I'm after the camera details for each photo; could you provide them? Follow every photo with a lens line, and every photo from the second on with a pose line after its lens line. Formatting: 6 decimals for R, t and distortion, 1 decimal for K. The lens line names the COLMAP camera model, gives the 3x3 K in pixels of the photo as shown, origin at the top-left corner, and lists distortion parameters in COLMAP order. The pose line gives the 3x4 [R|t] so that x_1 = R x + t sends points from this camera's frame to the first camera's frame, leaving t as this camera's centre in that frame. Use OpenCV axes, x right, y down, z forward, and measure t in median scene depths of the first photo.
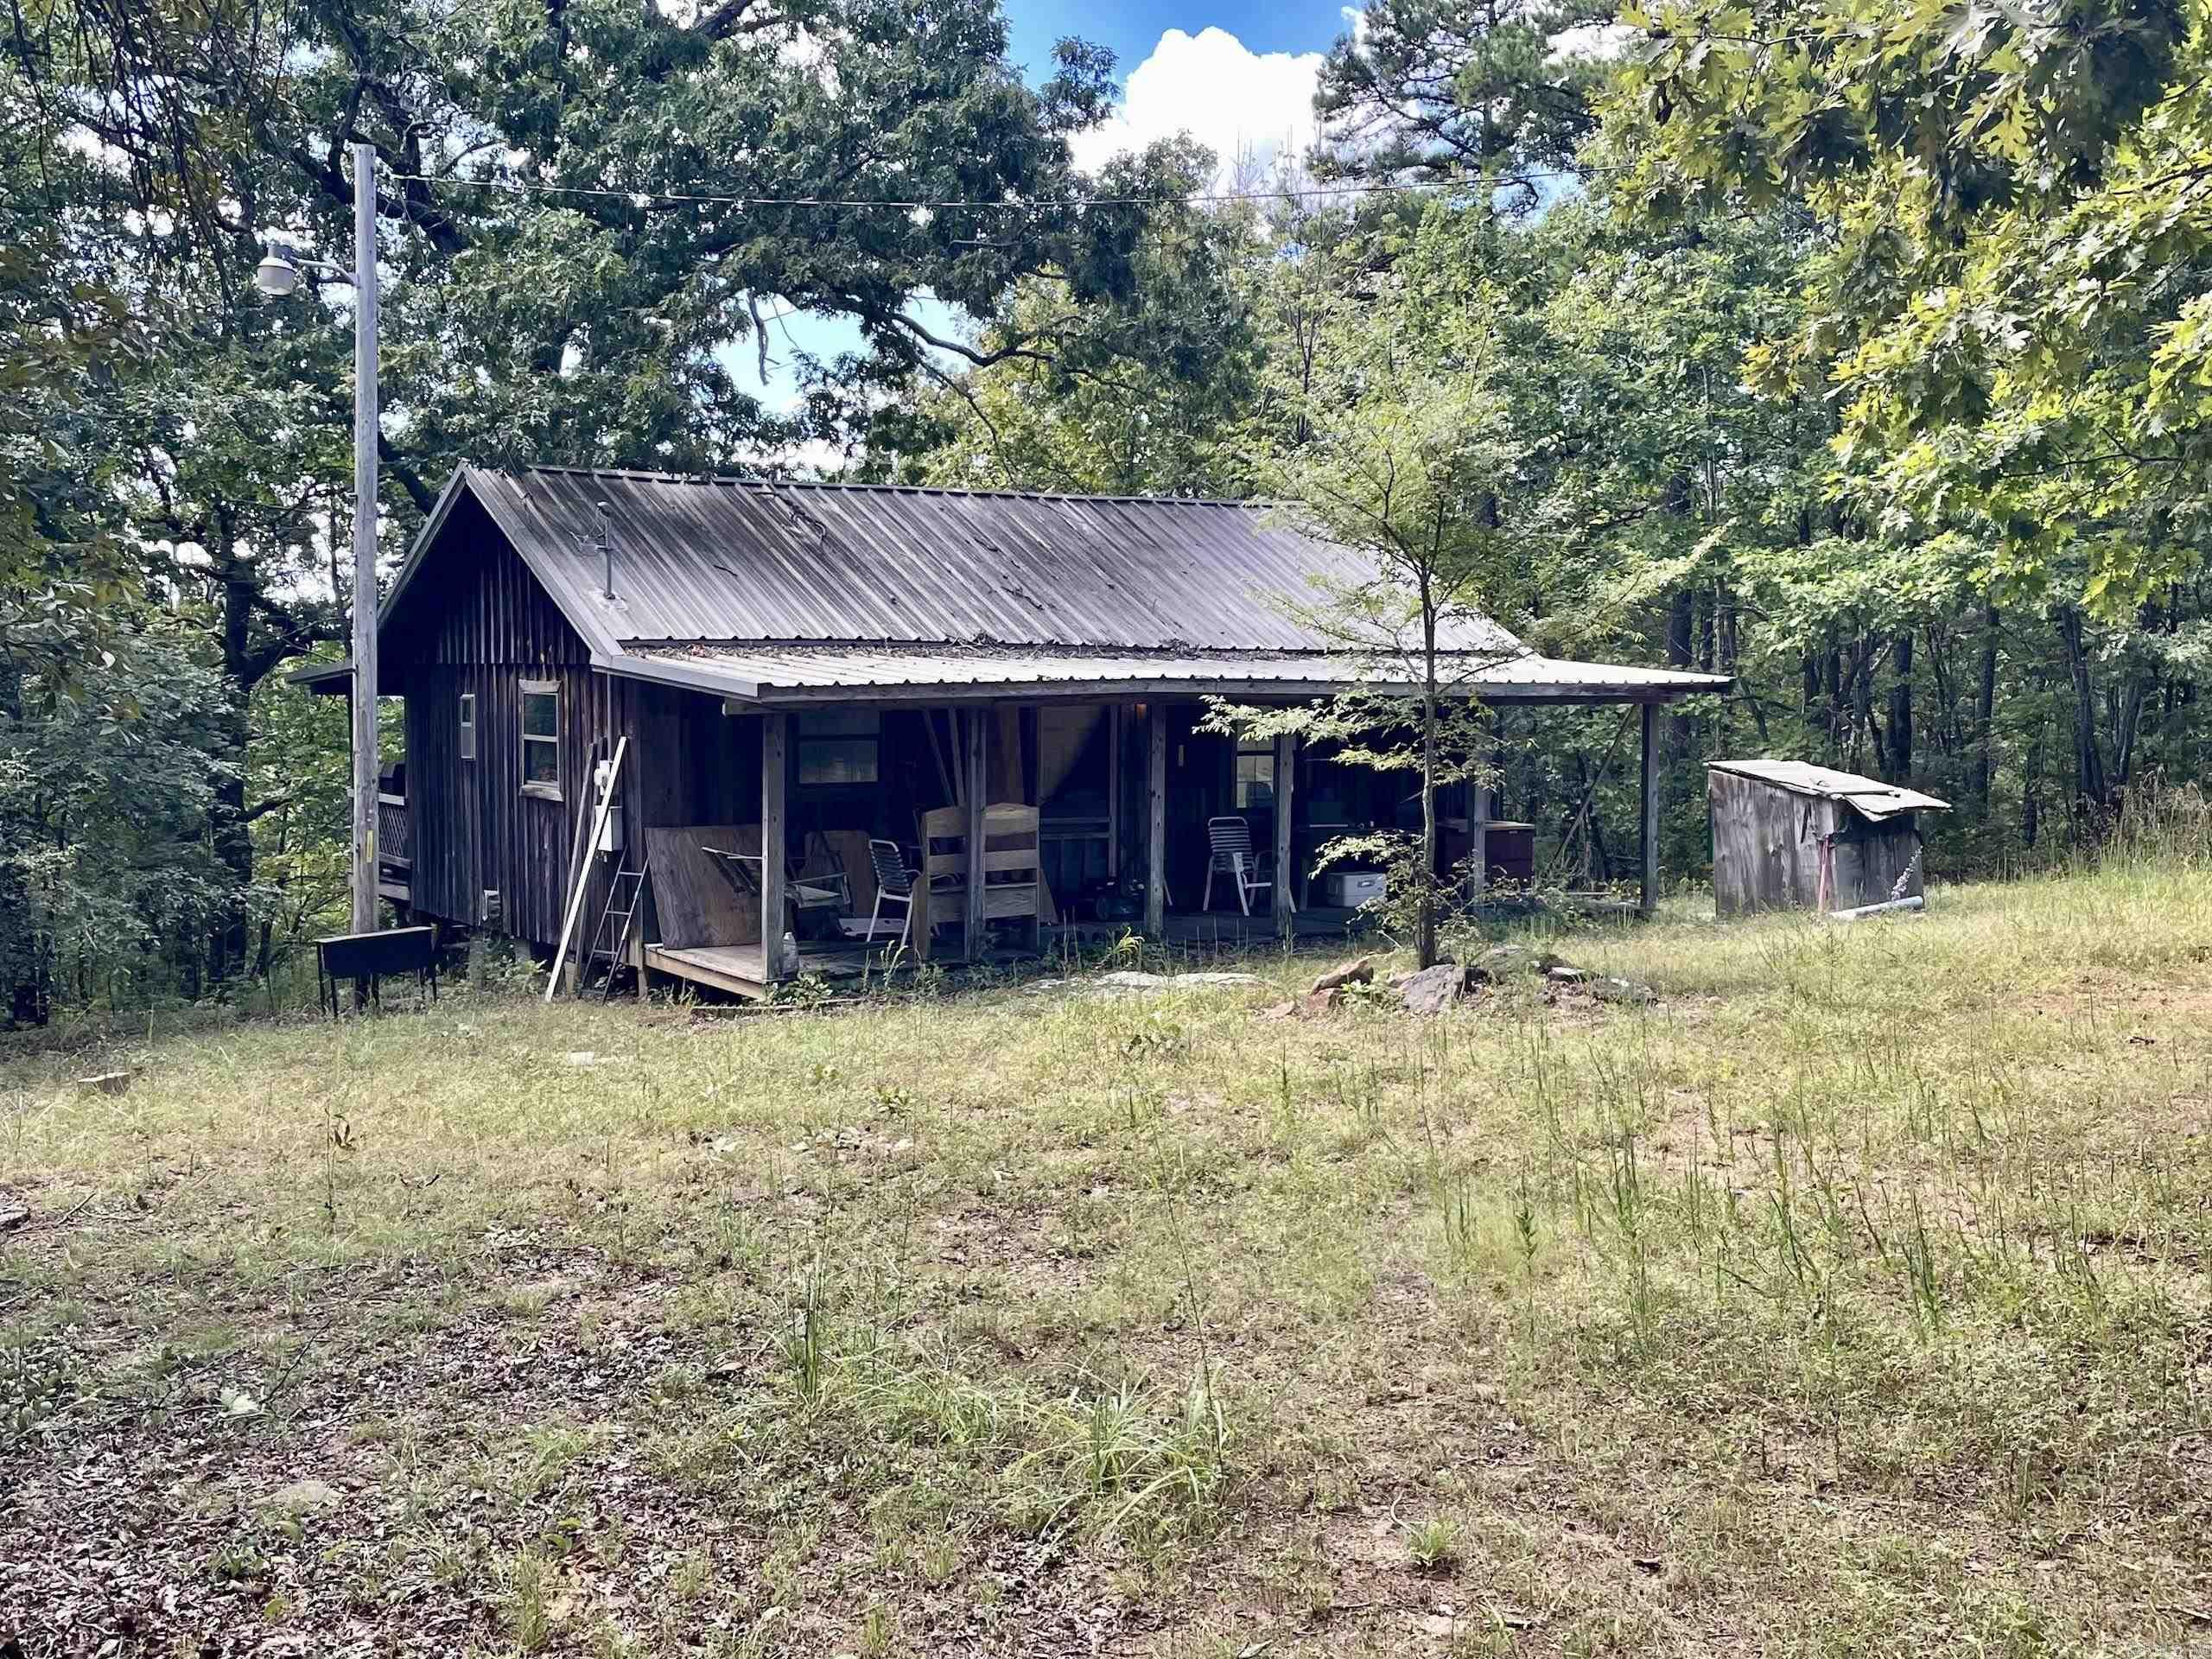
lens RADIAL K [[2286.4, 0, 1119.0], [0, 2286.4, 828.3], [0, 0, 1]] dist [-0.018054, 0.029839]
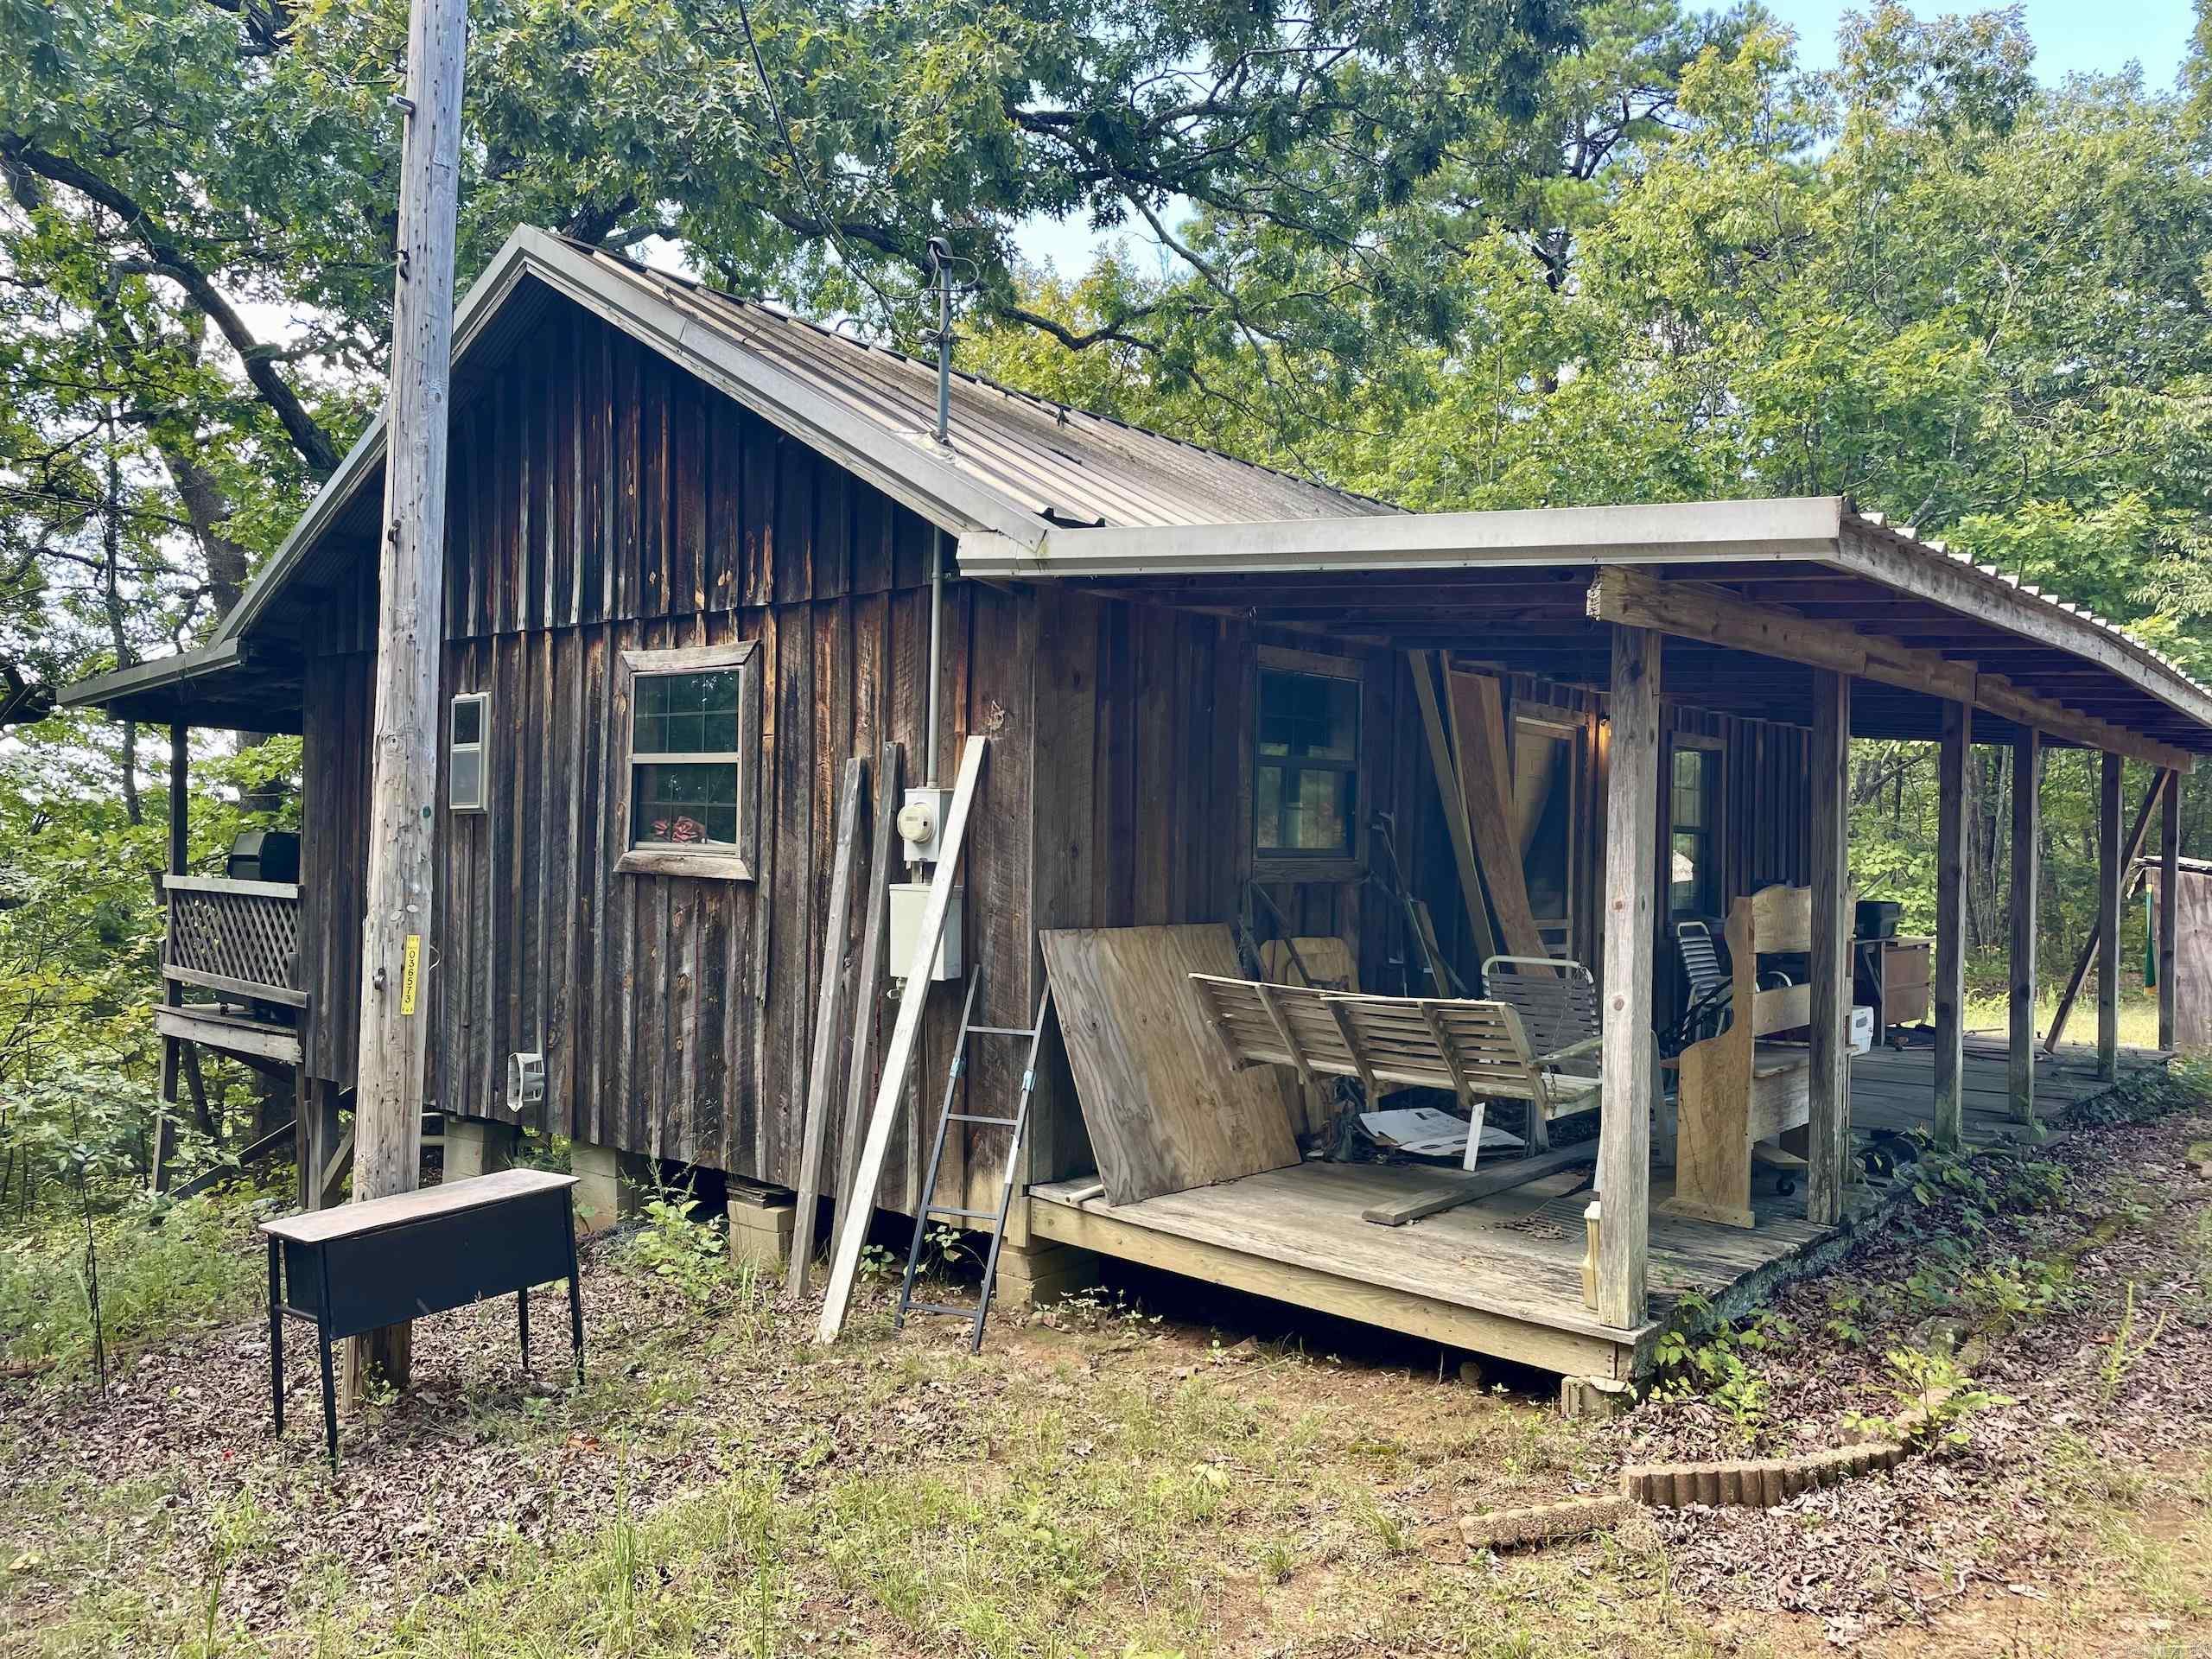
lens RADIAL K [[1610.6, 0, 1106.0], [0, 1610.6, 829.5], [0, 0, 1]] dist [0.002010, -0.004711]
pose [[0.962528, 0.018813, 0.270529, -0.215303], [-0.000005, 0.997592, -0.069355, 0.001374], [-0.271182, 0.066755, 0.960210, 0.521240]]
